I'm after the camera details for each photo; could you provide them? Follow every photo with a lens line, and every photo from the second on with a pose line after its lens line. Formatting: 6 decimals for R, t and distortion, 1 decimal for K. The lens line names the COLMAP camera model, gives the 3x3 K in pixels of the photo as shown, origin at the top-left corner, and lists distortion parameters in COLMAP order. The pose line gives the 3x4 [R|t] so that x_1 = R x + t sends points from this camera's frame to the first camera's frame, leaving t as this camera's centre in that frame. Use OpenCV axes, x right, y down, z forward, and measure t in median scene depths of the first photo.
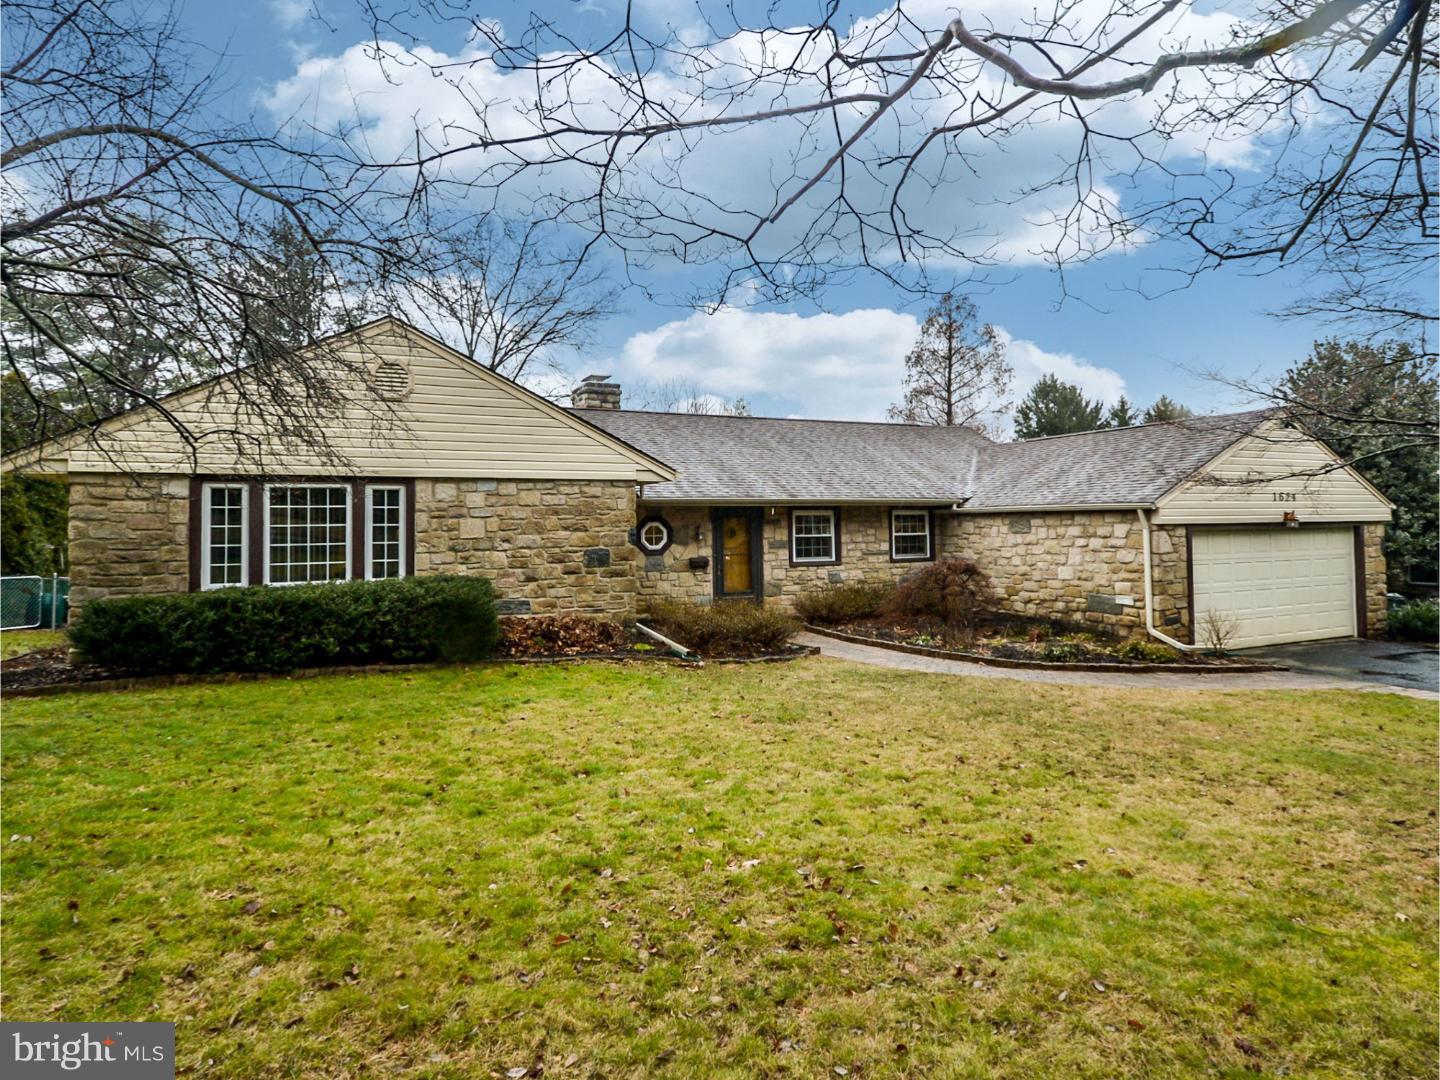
lens RADIAL K [[734.5, 0, 734.5], [0, 734.5, 504.1], [0, 0, 1]] dist [-0.003971, -0.001990]
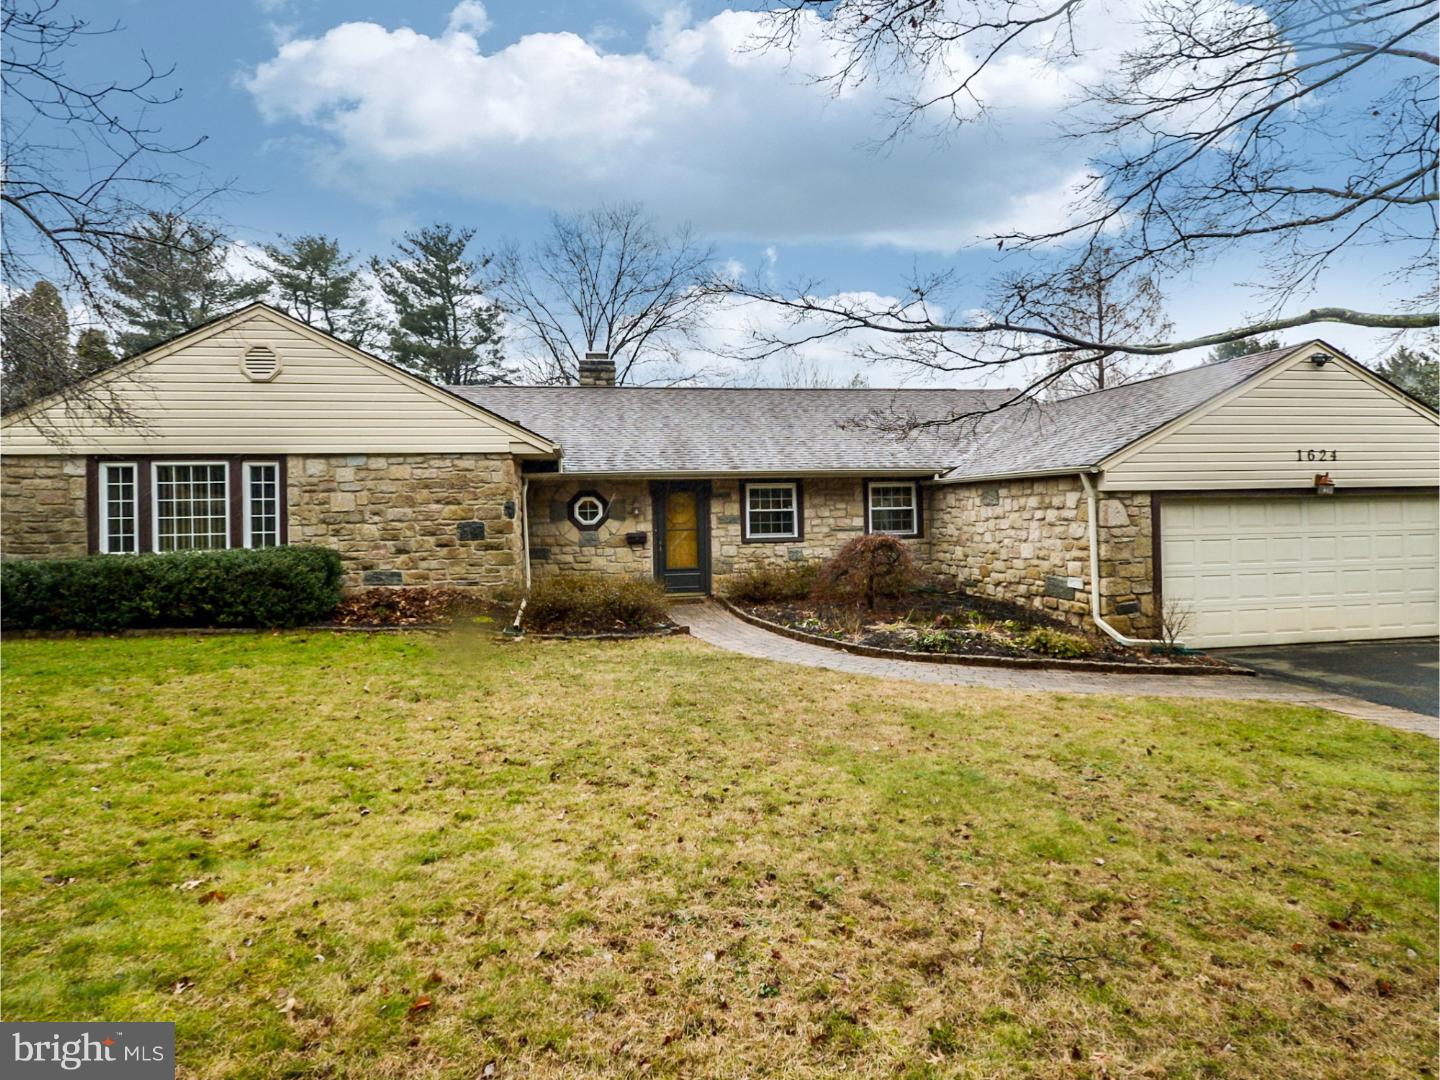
lens RADIAL K [[734.5, 0, 734.5], [0, 734.5, 504.1], [0, 0, 1]] dist [-0.003971, -0.001990]
pose [[0.971968, -0.008198, -0.234969, 0.361981], [0.013839, 0.999654, 0.022367, 0.017447], [0.234704, -0.024992, 0.971746, 0.101938]]
